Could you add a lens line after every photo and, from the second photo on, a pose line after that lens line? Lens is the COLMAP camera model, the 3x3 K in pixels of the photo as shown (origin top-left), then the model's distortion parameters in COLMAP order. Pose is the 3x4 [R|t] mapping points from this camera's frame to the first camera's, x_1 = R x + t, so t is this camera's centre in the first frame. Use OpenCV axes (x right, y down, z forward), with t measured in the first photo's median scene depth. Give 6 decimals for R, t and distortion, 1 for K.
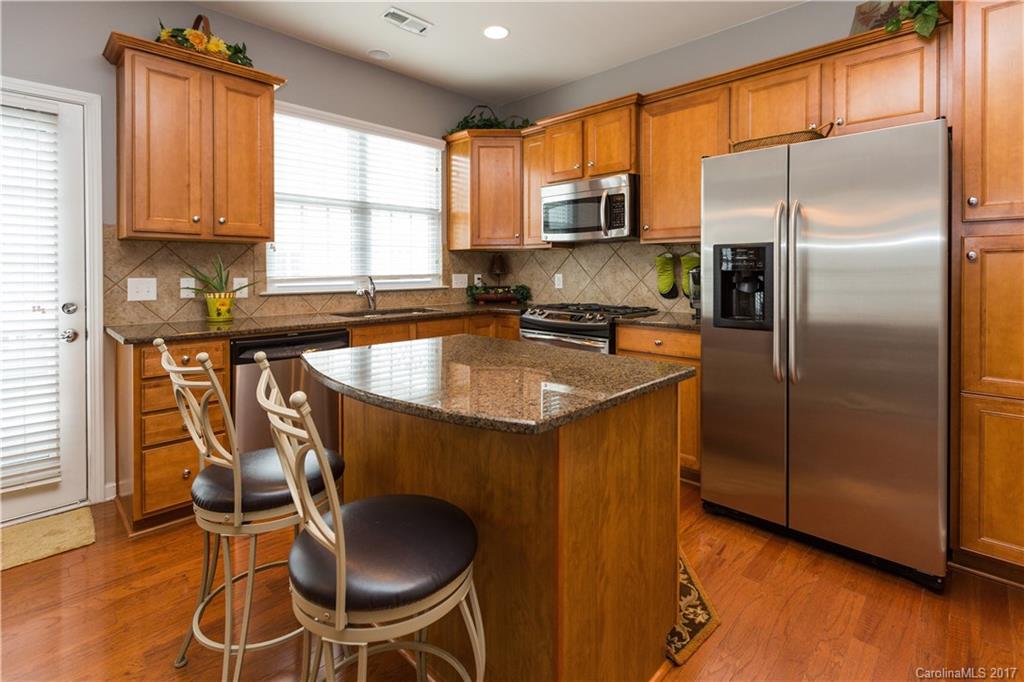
lens RADIAL K [[483.8, 0, 557.9], [0, 483.8, 247.7], [0, 0, 1]] dist [0.004115, 0.000670]
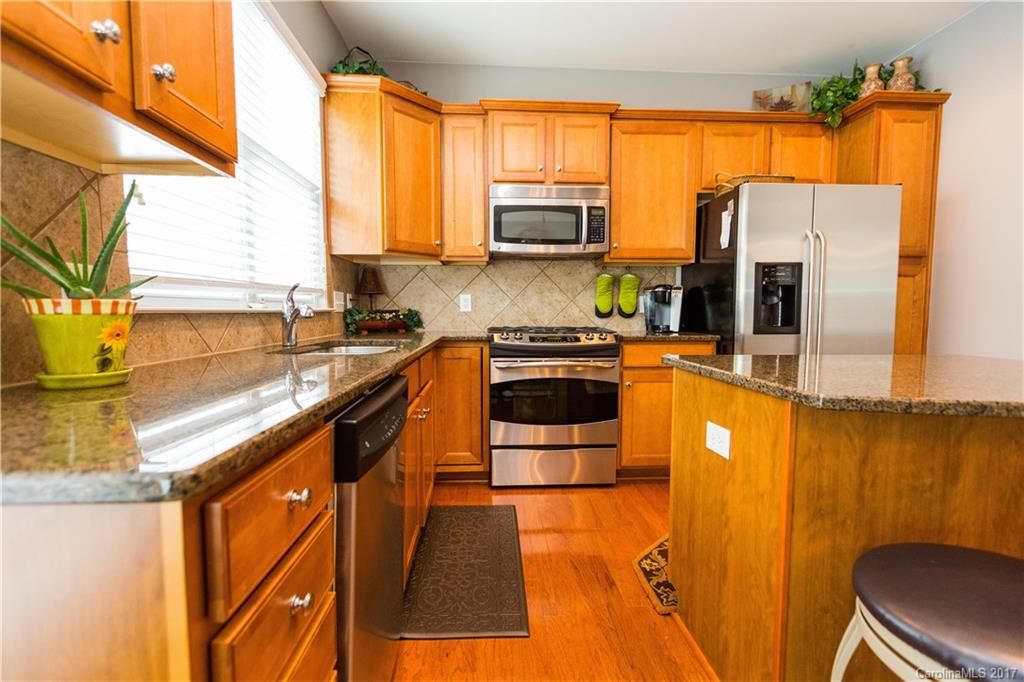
lens RADIAL K [[431.6, 0, 519.8], [0, 431.6, 327.6], [0, 0, 1]] dist [0.000088, 0.000020]
pose [[0.709268, -0.028646, 0.704356, -0.532812], [-0.031286, 0.996910, 0.072048, 0.062460], [-0.704244, -0.073138, 0.706181, 0.449021]]
